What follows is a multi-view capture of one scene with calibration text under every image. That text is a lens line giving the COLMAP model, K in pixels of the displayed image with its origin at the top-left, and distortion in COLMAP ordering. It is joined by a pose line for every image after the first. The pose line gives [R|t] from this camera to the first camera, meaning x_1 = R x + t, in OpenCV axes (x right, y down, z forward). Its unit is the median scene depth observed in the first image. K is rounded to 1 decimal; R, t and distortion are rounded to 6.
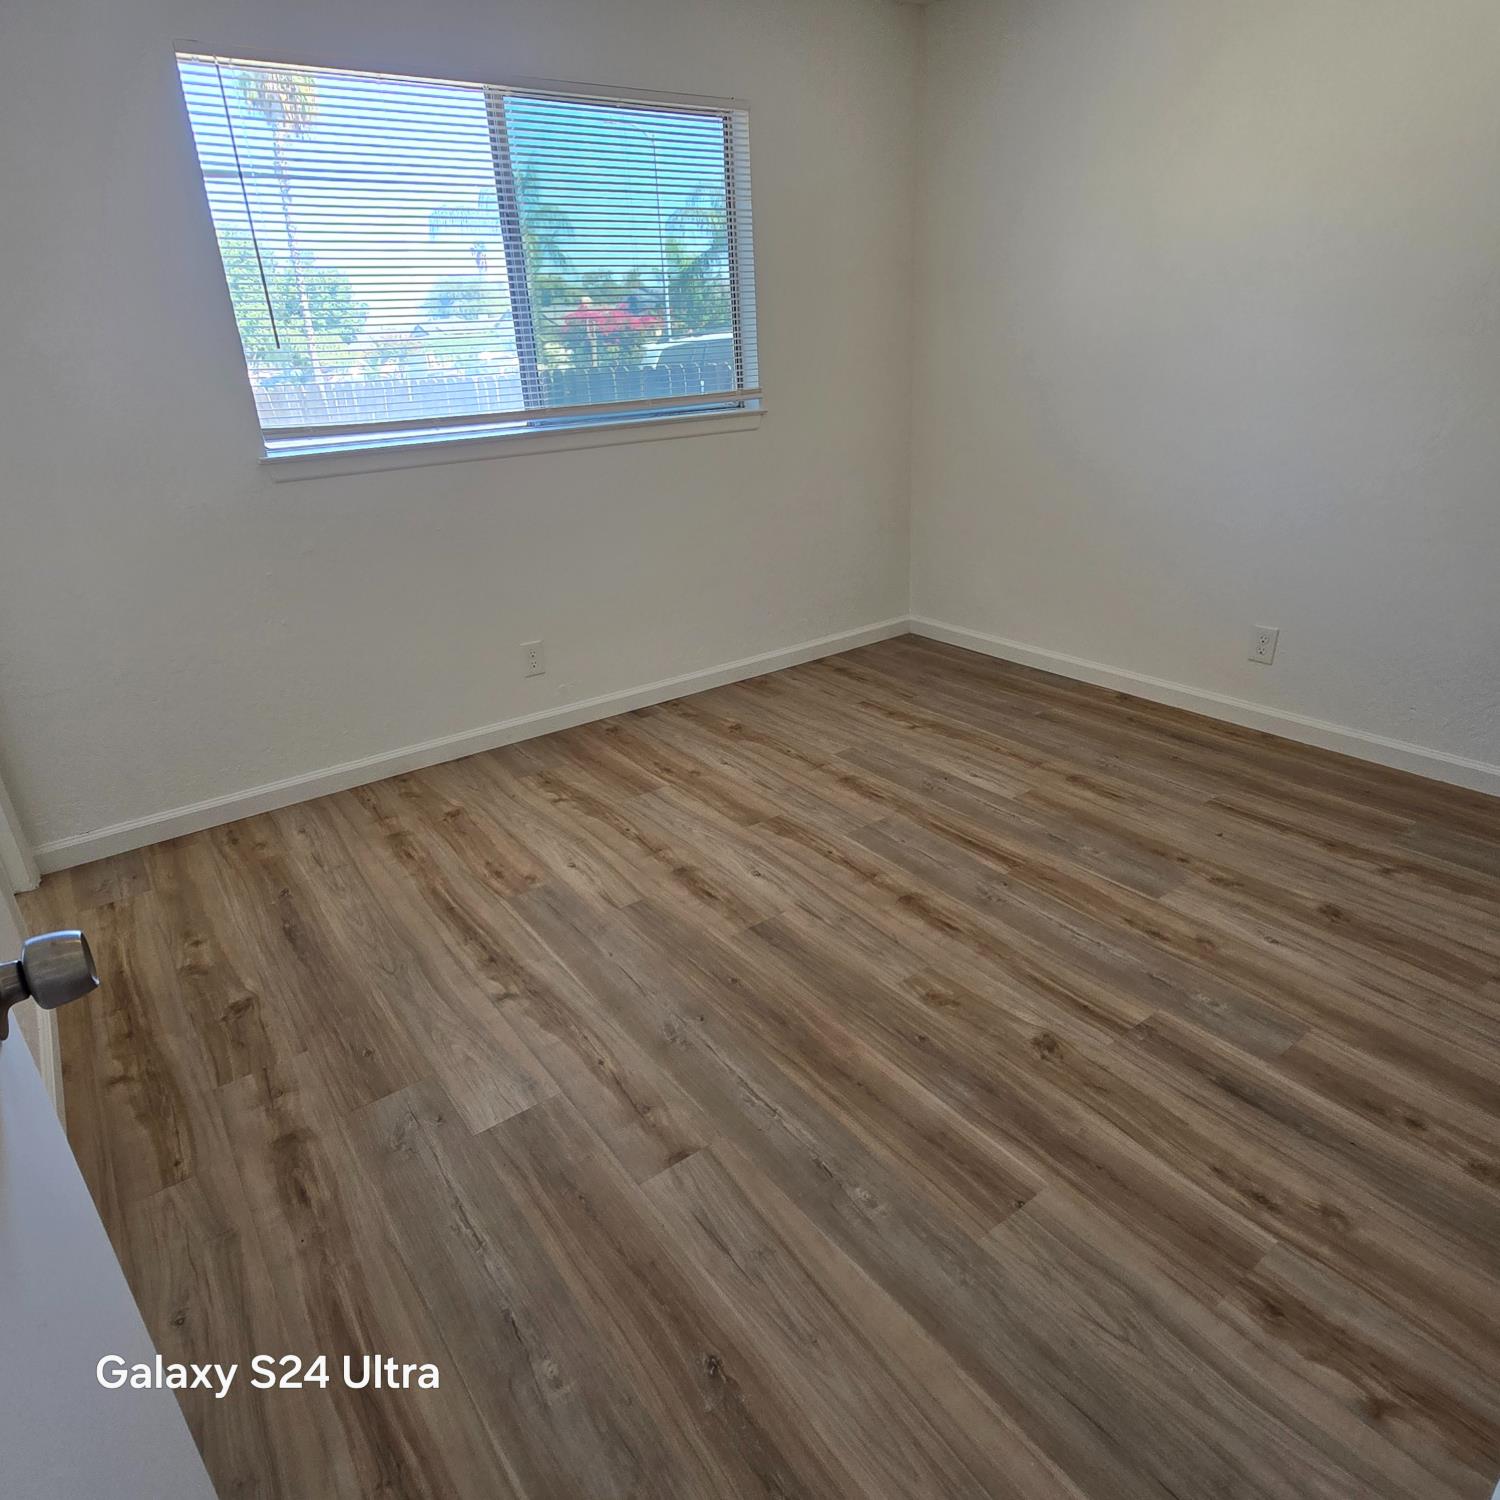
lens RADIAL K [[954.7, 0, 742.2], [0, 954.7, 746.6], [0, 0, 1]] dist [-0.002447, 0.001713]
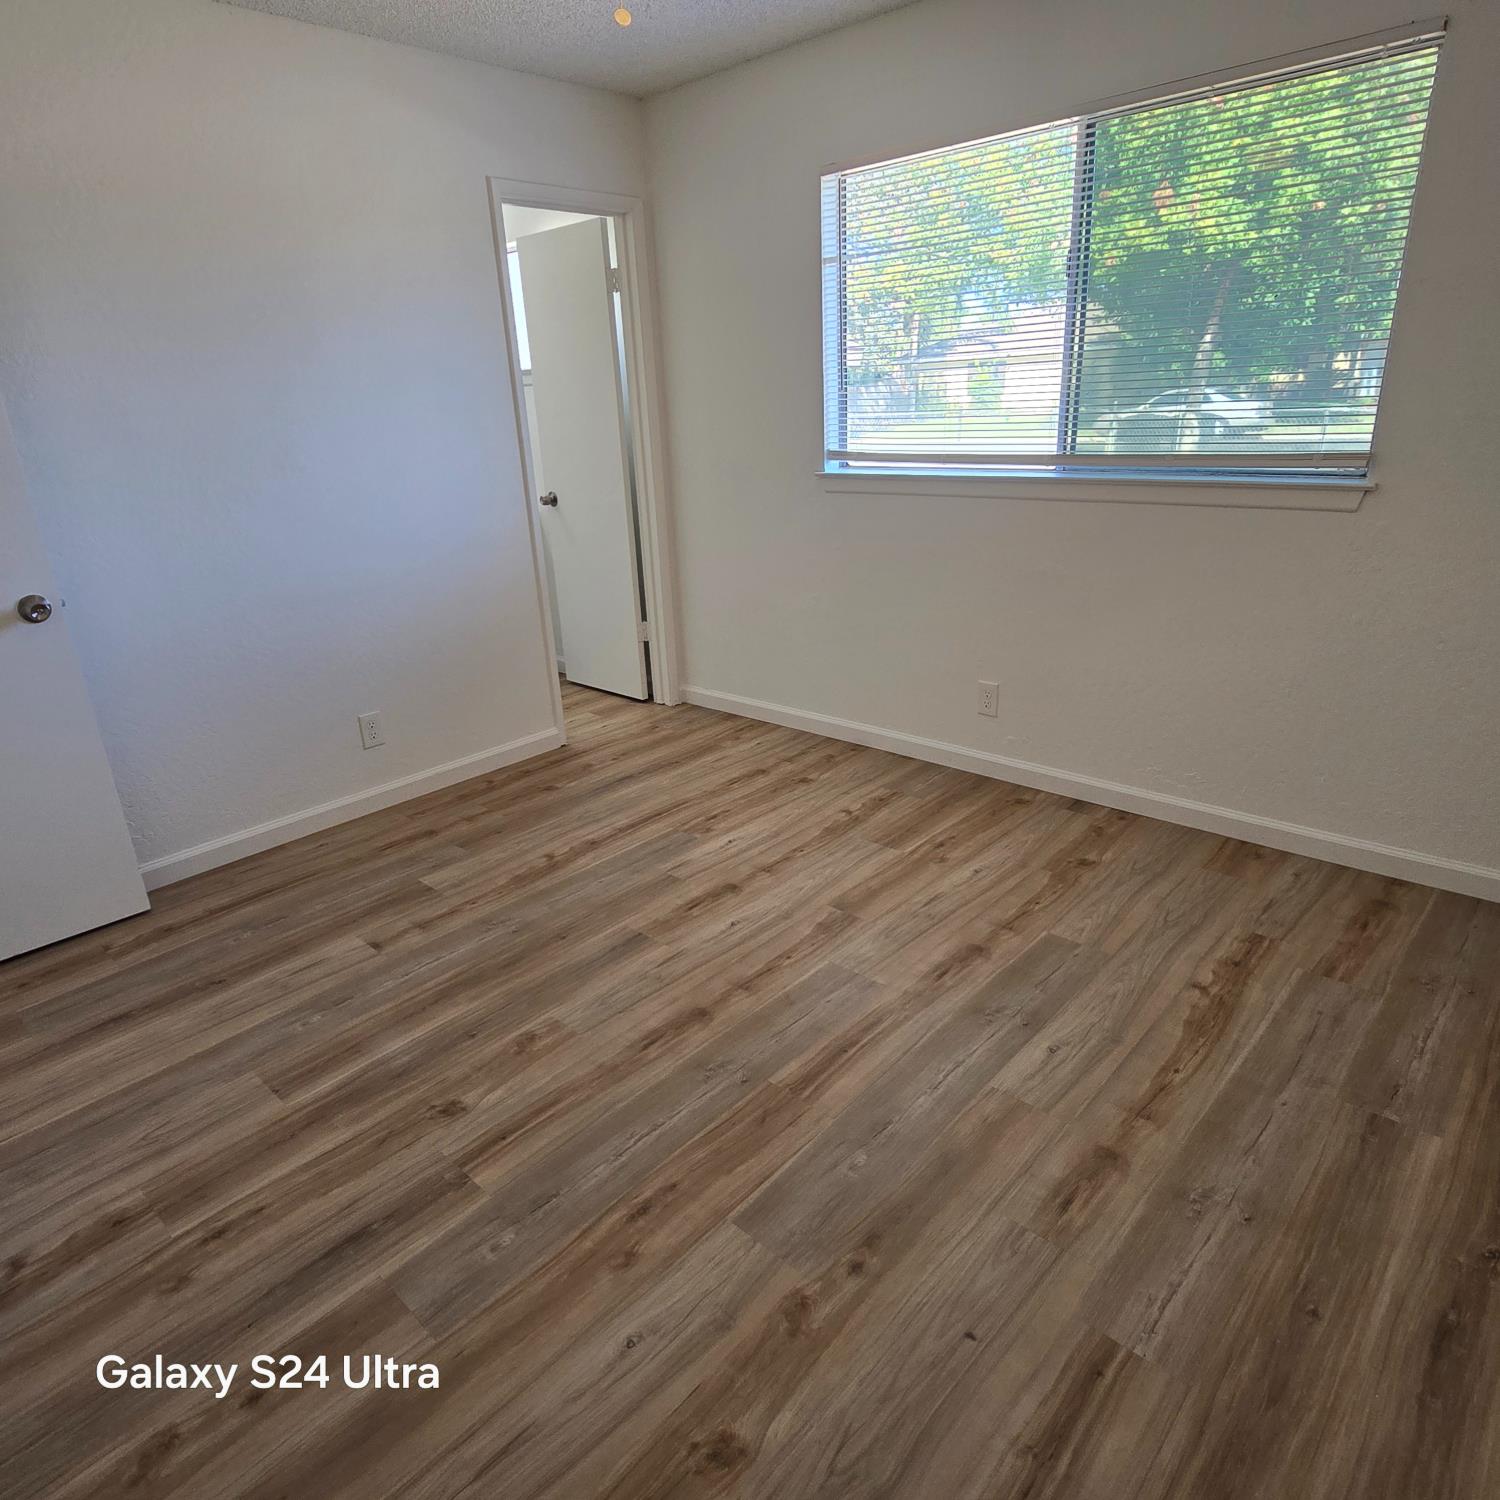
lens RADIAL K [[927.9, 0, 753.1], [0, 927.9, 767.5], [0, 0, 1]] dist [-0.005294, 0.000997]
pose [[0.217550, 0.399630, -0.890487, 0.850232], [-0.346281, 0.884592, 0.312387, -0.338757], [0.912558, 0.240400, 0.330827, 0.643640]]
